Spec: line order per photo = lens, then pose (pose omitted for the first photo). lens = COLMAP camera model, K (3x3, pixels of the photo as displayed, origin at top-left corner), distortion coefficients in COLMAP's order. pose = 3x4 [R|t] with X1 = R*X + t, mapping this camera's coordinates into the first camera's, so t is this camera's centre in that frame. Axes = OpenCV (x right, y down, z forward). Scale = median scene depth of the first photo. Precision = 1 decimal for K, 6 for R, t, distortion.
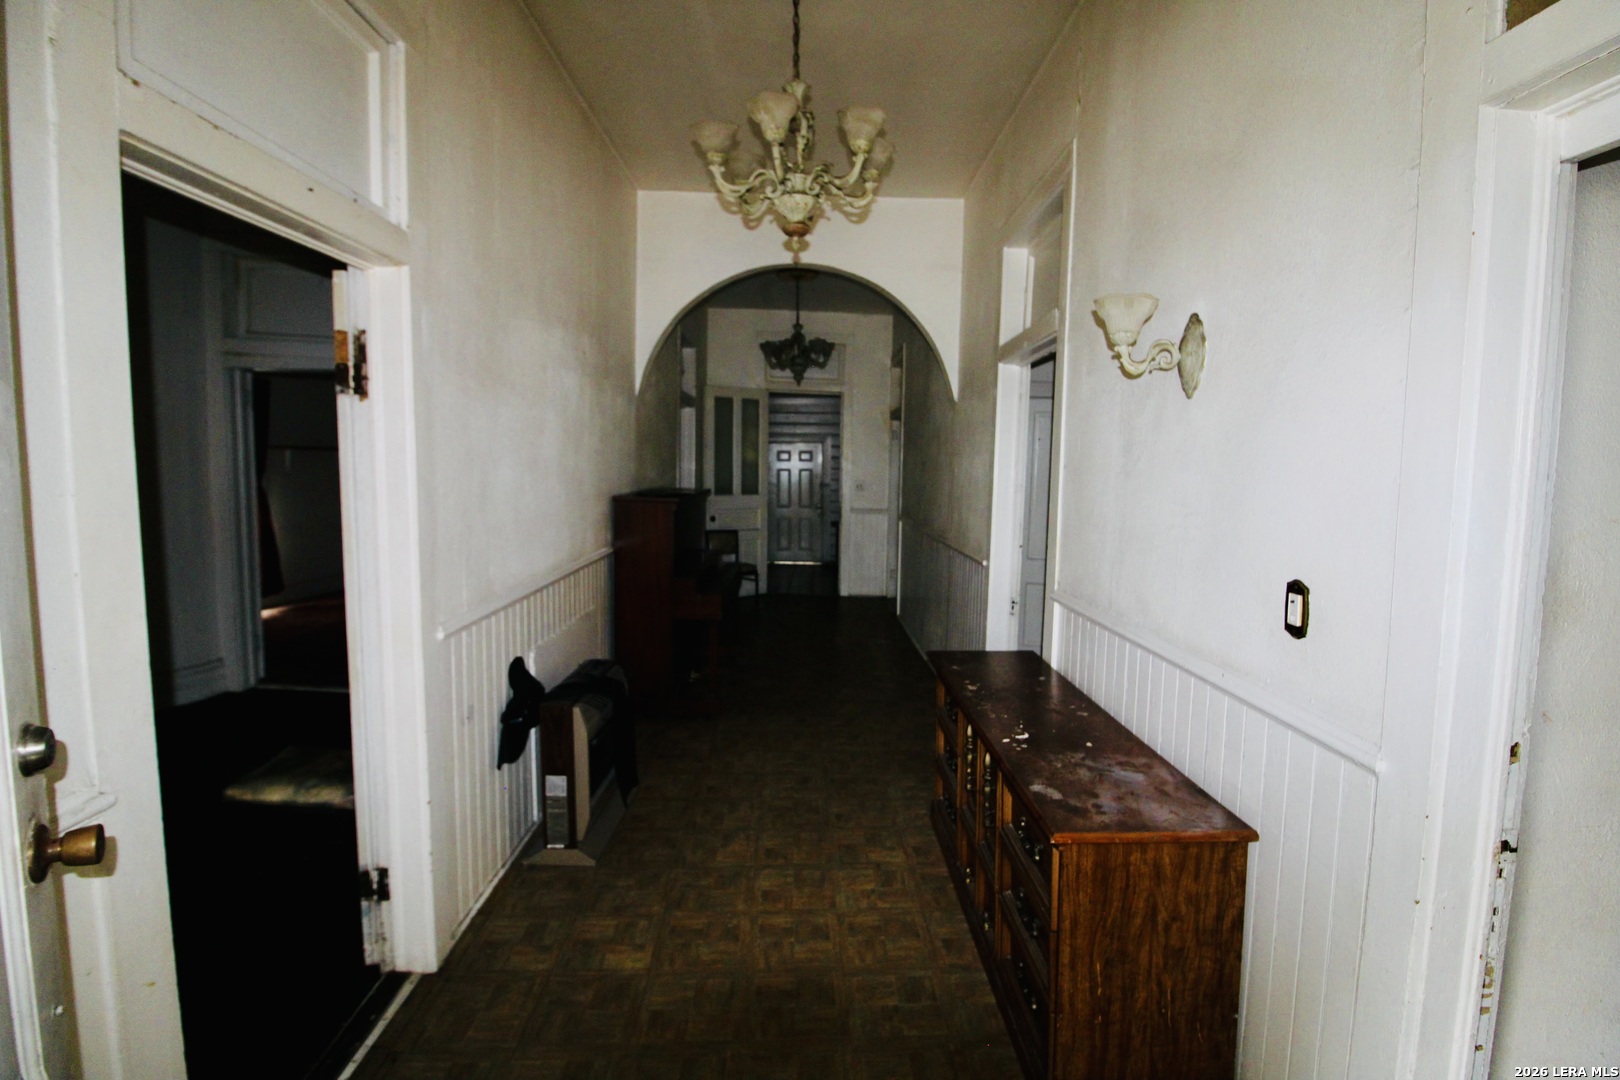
lens RADIAL K [[788.4, 0, 813.8], [0, 788.4, 539.2], [0, 0, 1]] dist [-0.010387, -0.001695]
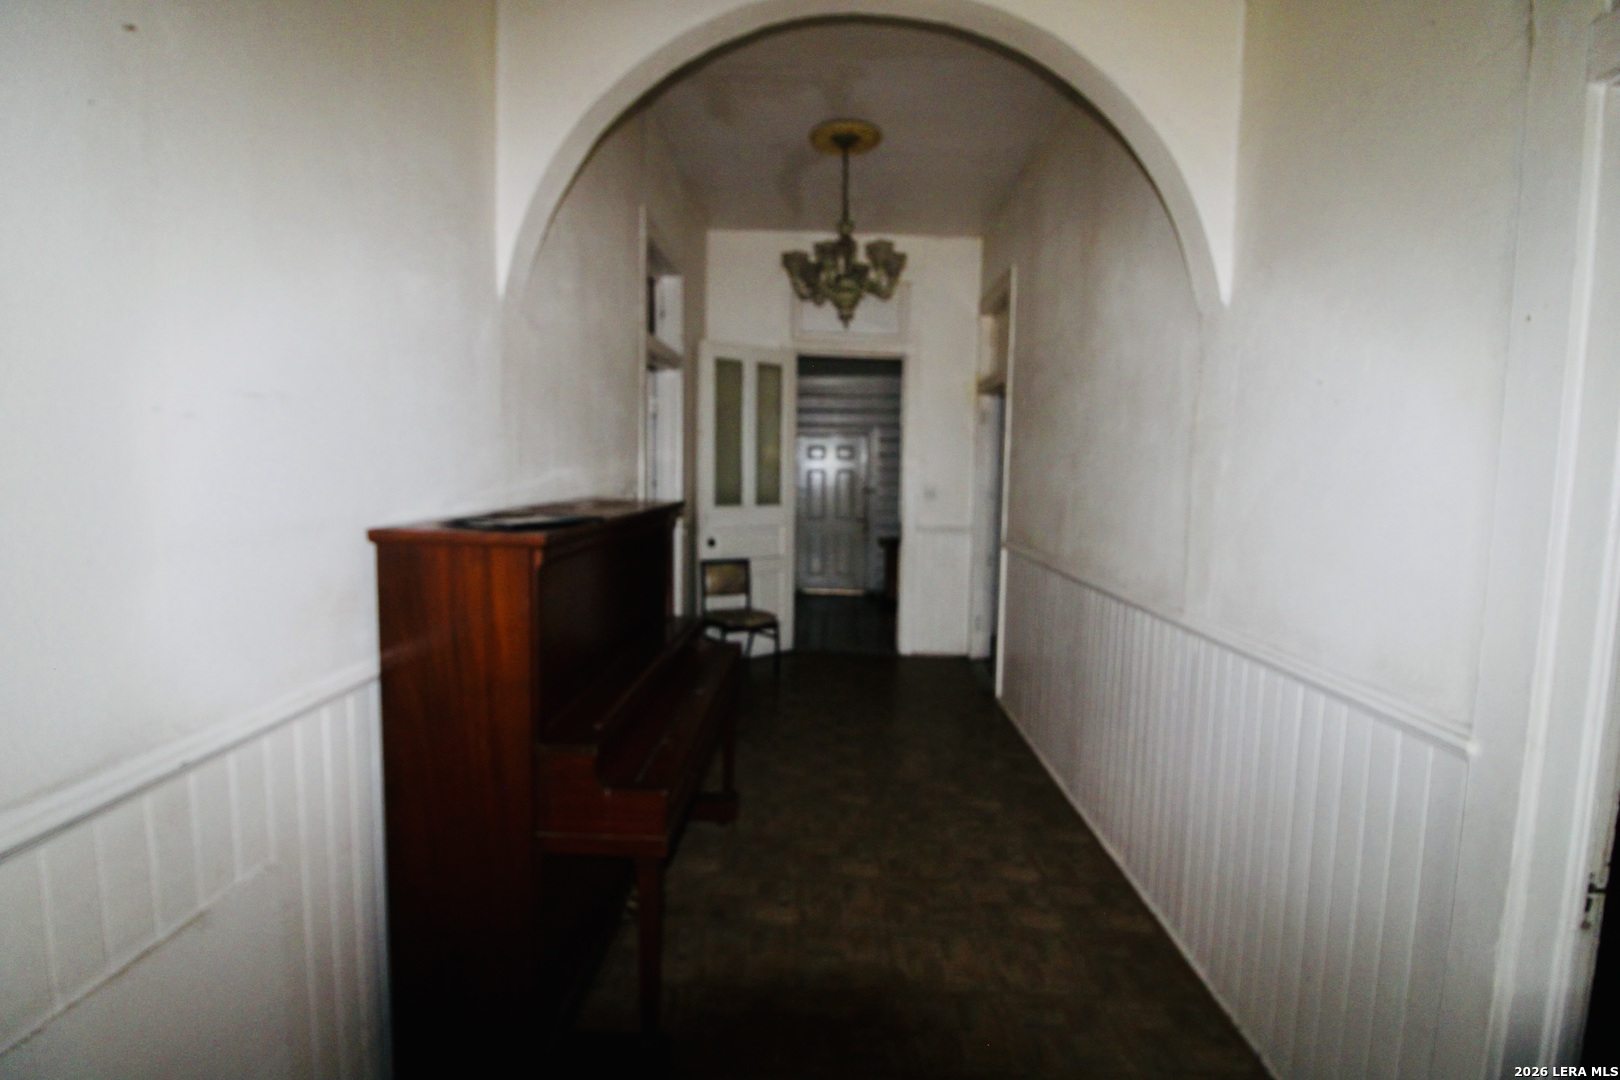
lens RADIAL K [[788.4, 0, 808.4], [0, 788.4, 542.7], [0, 0, 1]] dist [-0.010387, -0.001695]
pose [[0.999055, 0.005207, -0.043142, -0.016761], [-0.005236, 0.999986, -0.000560, -0.024182], [0.043139, 0.000785, 0.999069, 0.321449]]
